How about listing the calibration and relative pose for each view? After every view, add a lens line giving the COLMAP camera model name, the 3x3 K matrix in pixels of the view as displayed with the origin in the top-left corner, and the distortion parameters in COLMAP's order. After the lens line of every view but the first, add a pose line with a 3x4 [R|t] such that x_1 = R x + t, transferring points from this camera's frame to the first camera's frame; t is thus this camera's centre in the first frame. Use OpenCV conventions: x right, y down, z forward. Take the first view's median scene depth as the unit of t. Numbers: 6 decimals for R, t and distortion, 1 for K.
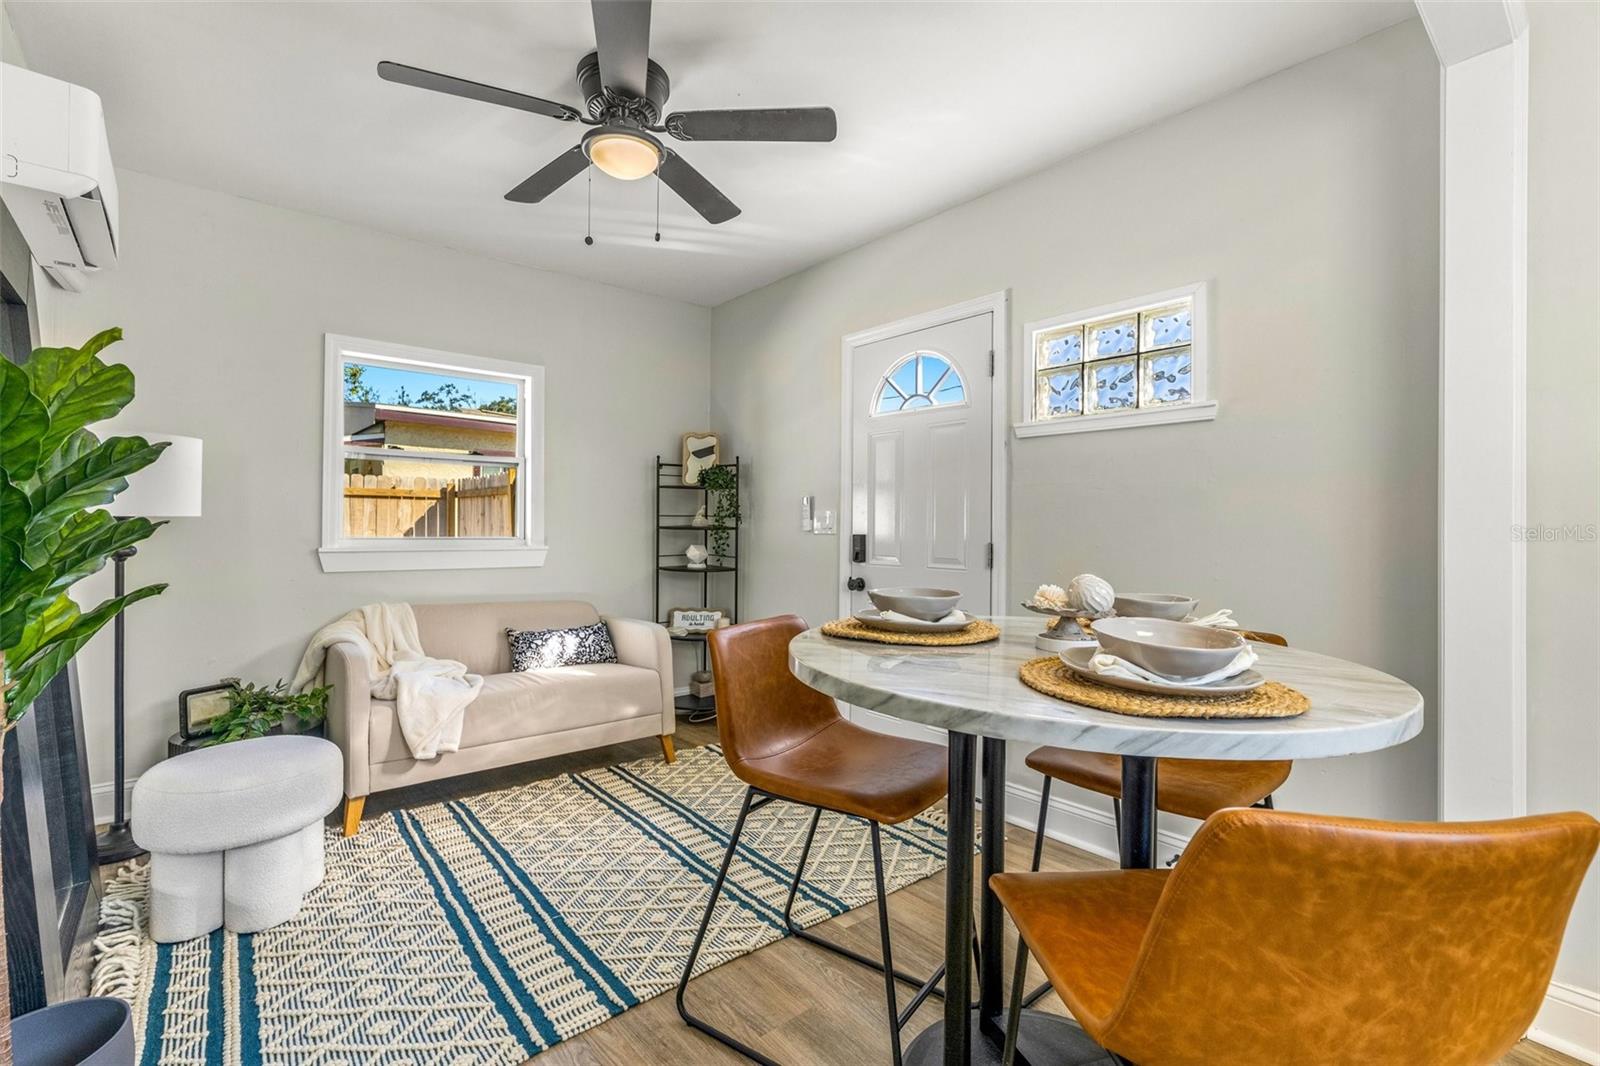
lens RADIAL K [[723.1, 0, 797.3], [0, 723.1, 527.7], [0, 0, 1]] dist [0.006561, 0.000354]
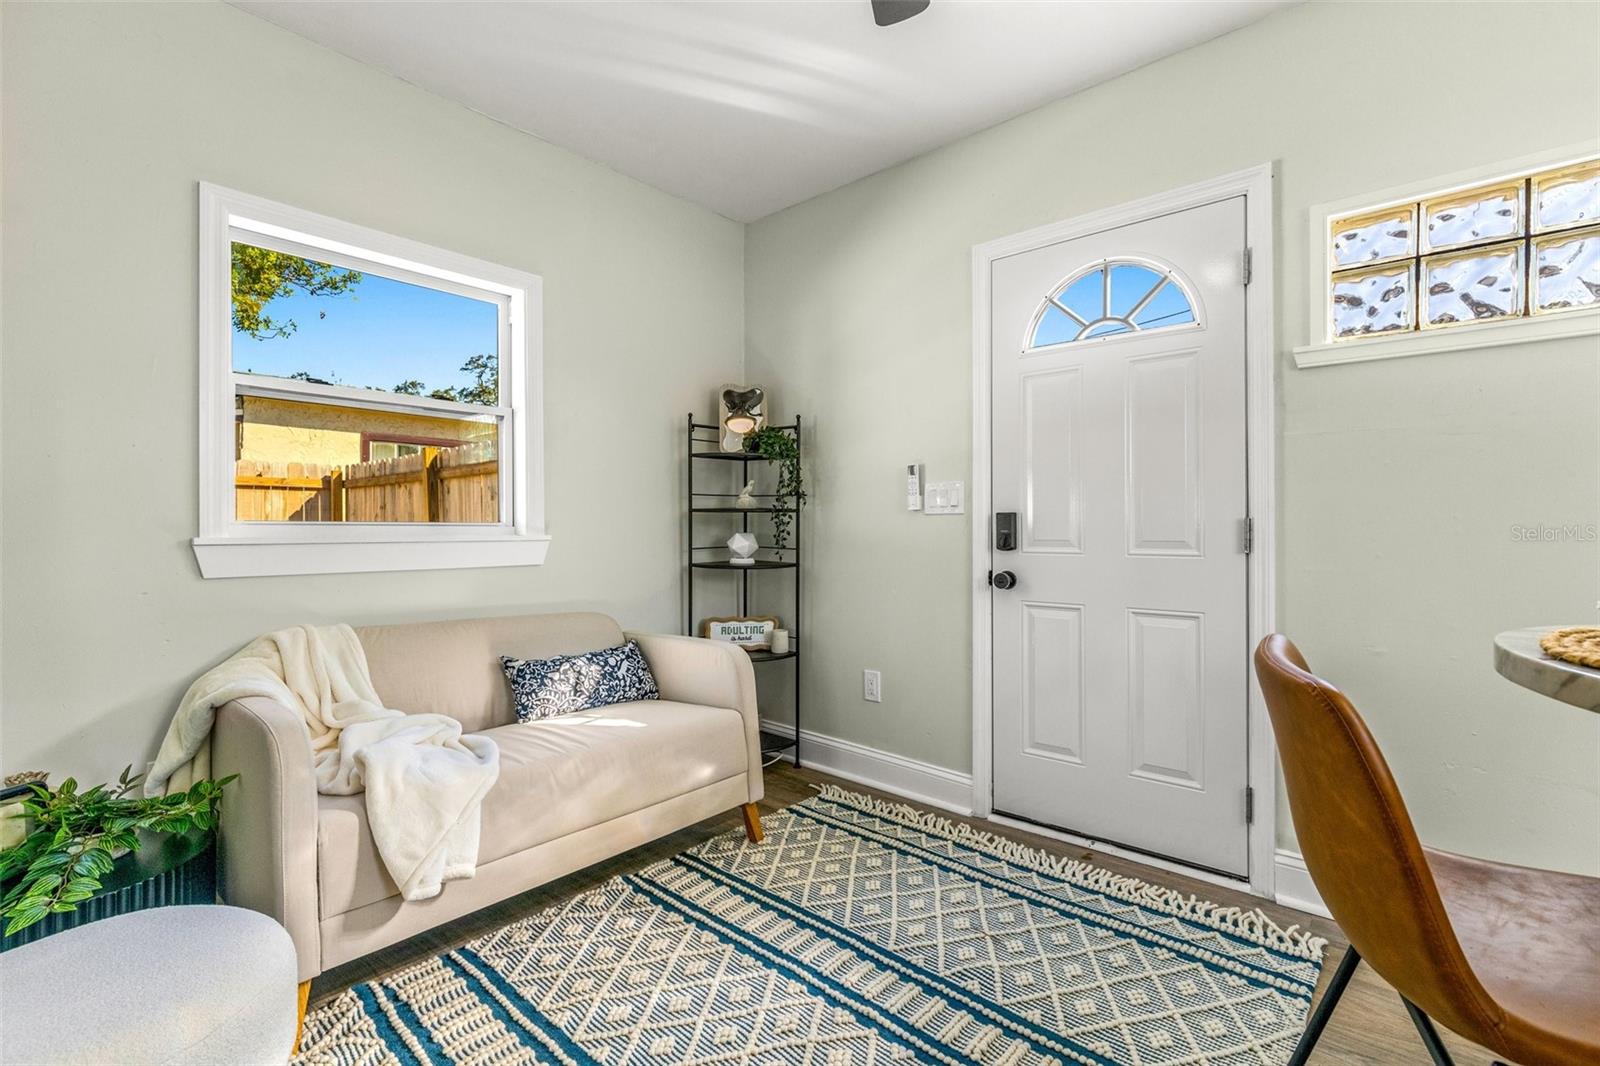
lens RADIAL K [[723.1, 0, 801.7], [0, 723.1, 531.9], [0, 0, 1]] dist [0.006561, 0.000354]
pose [[0.987696, -0.011087, 0.155993, -0.257834], [0.010355, 0.999931, 0.005507, 0.024875], [-0.156043, -0.003824, 0.987743, 0.328851]]
